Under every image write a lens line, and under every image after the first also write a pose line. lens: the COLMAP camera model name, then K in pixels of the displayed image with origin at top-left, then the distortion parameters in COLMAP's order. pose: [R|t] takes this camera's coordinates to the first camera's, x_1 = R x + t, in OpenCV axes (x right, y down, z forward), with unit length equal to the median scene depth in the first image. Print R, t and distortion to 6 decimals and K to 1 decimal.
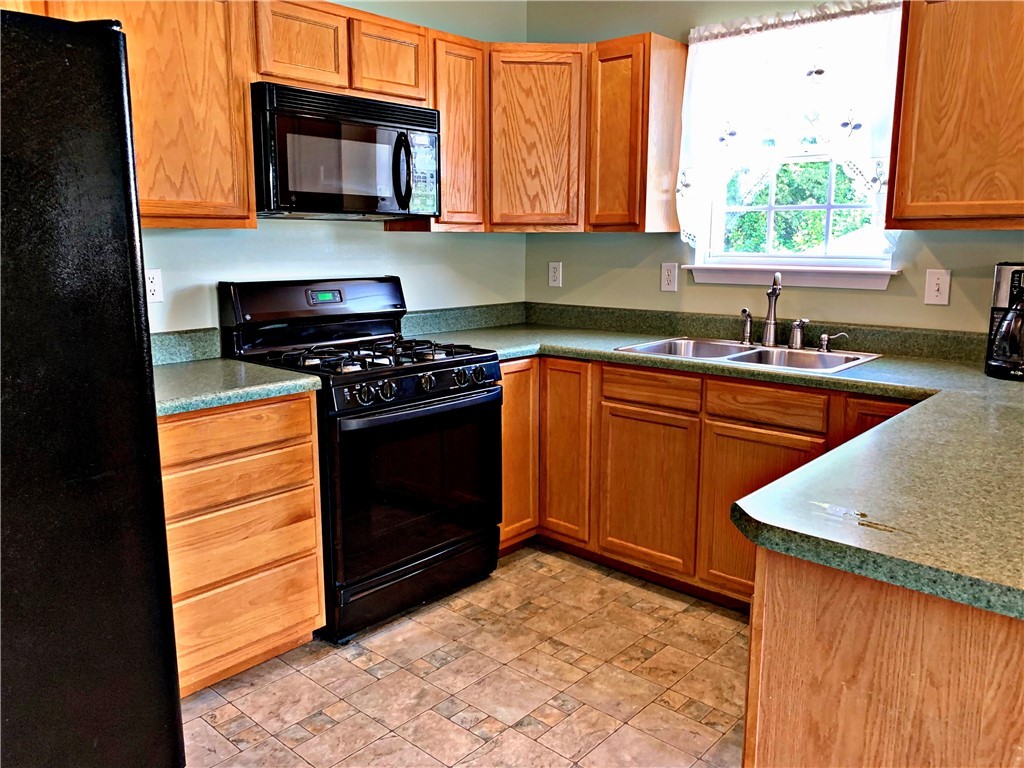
lens RADIAL K [[791.0, 0, 508.5], [0, 791.0, 382.3], [0, 0, 1]] dist [0.012926, -0.040755]
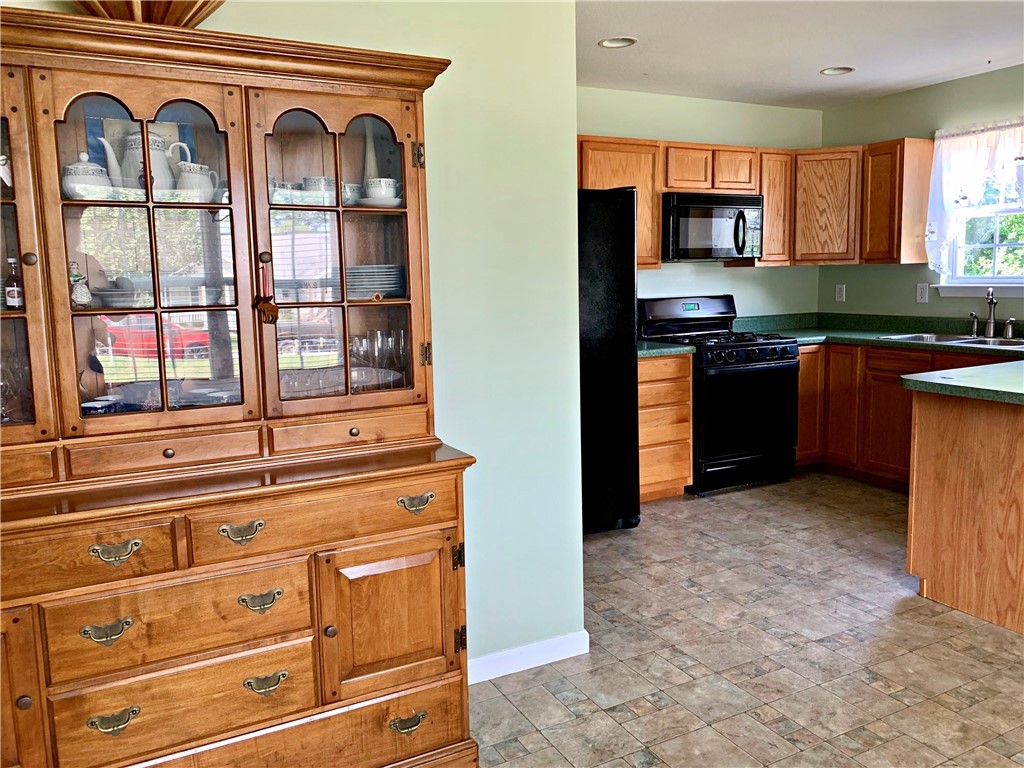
lens RADIAL K [[791.0, 0, 502.6], [0, 791.0, 369.2], [0, 0, 1]] dist [0.012926, -0.040755]
pose [[0.933046, 0.020676, -0.359164, 0.007600], [-0.040599, 0.998021, -0.048014, 0.124548], [0.357460, 0.059381, 0.932039, -0.721627]]
